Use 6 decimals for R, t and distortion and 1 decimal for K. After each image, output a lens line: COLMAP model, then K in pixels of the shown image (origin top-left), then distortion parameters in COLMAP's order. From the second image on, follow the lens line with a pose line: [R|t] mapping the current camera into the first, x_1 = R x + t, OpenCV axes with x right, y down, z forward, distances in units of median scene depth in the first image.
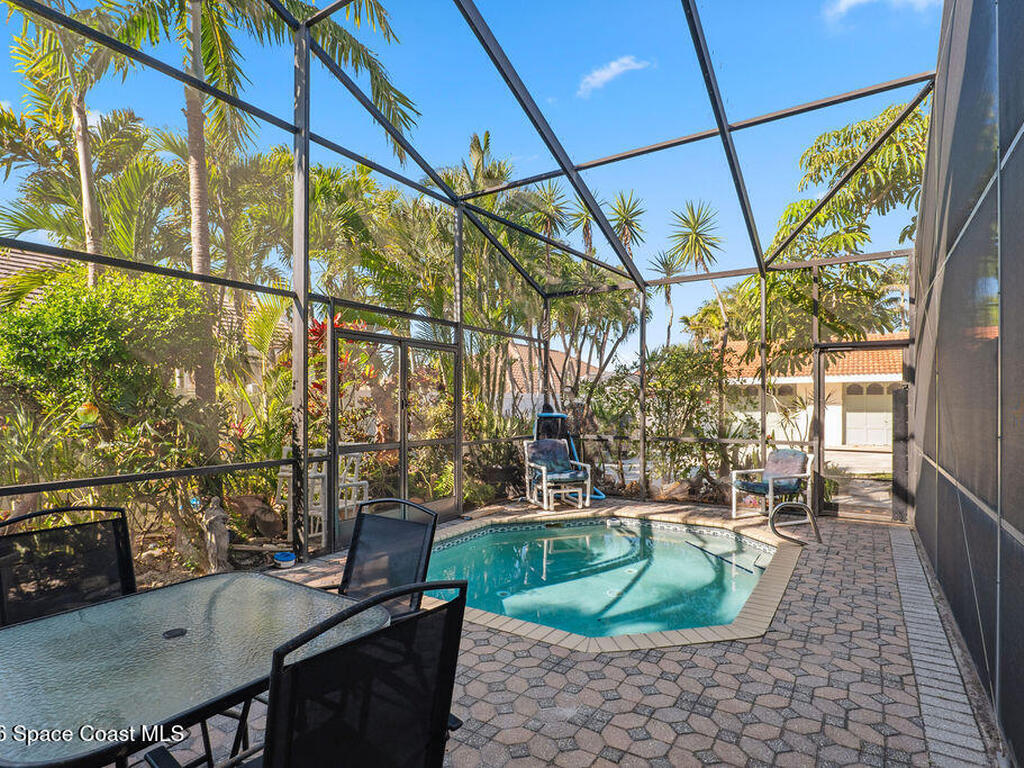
lens RADIAL K [[545.9, 0, 516.7], [0, 545.9, 401.2], [0, 0, 1]] dist [-0.019682, 0.000414]
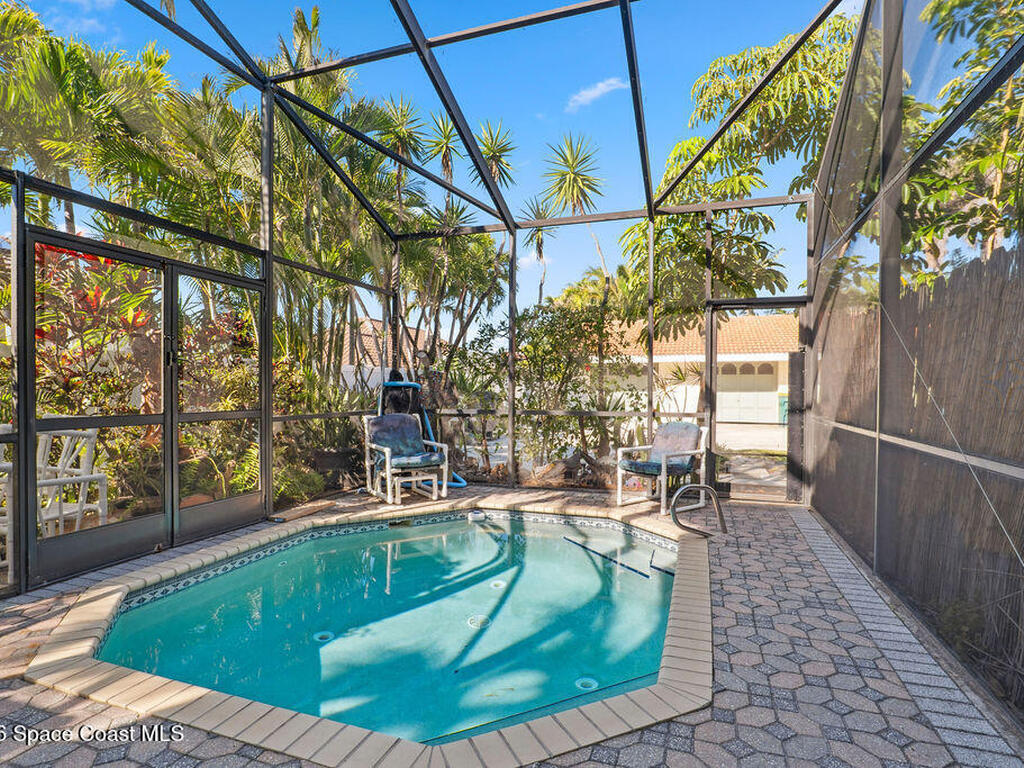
lens RADIAL K [[553.6, 0, 511.0], [0, 553.6, 389.2], [0, 0, 1]] dist [-0.017615, 0.000360]
pose [[0.972199, 0.004822, 0.234108, 0.036868], [-0.006601, 0.999955, 0.006815, 0.030957], [-0.234064, -0.008171, 0.972187, 0.204611]]
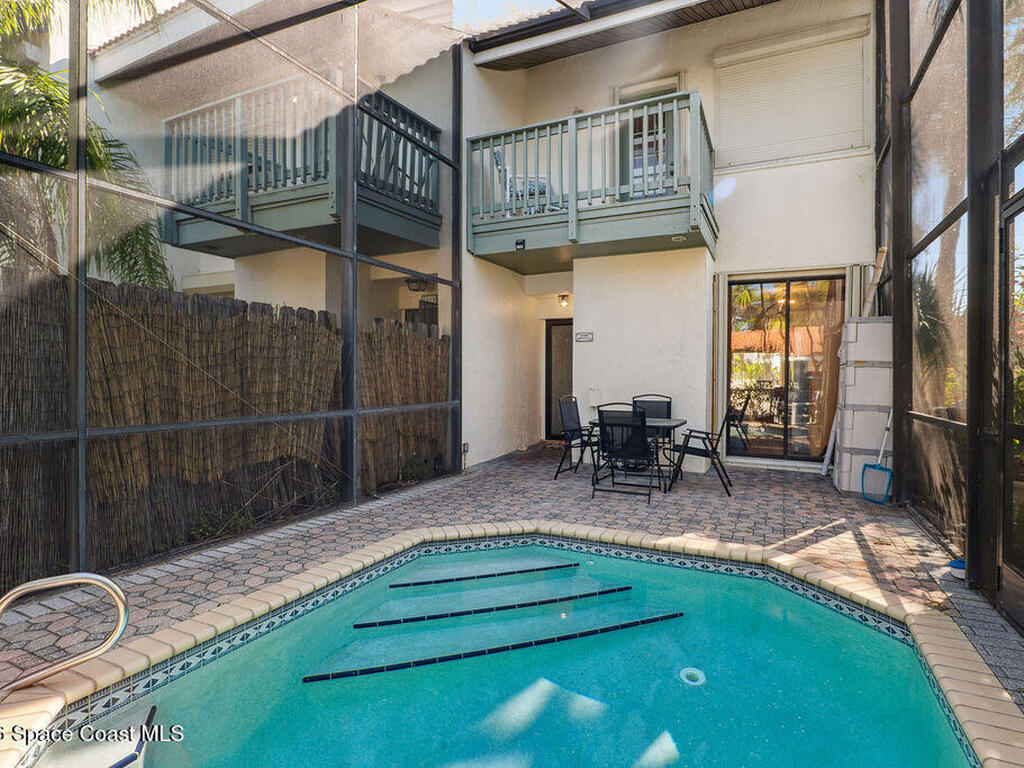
lens RADIAL K [[542.0, 0, 516.7], [0, 542.0, 383.8], [0, 0, 1]] dist [-0.017111, 0.002058]
pose [[-0.993312, 0.003975, -0.115389, 0.160369], [0.003283, 0.999975, 0.006185, 0.030002], [0.115411, 0.005765, -0.993301, 1.098766]]
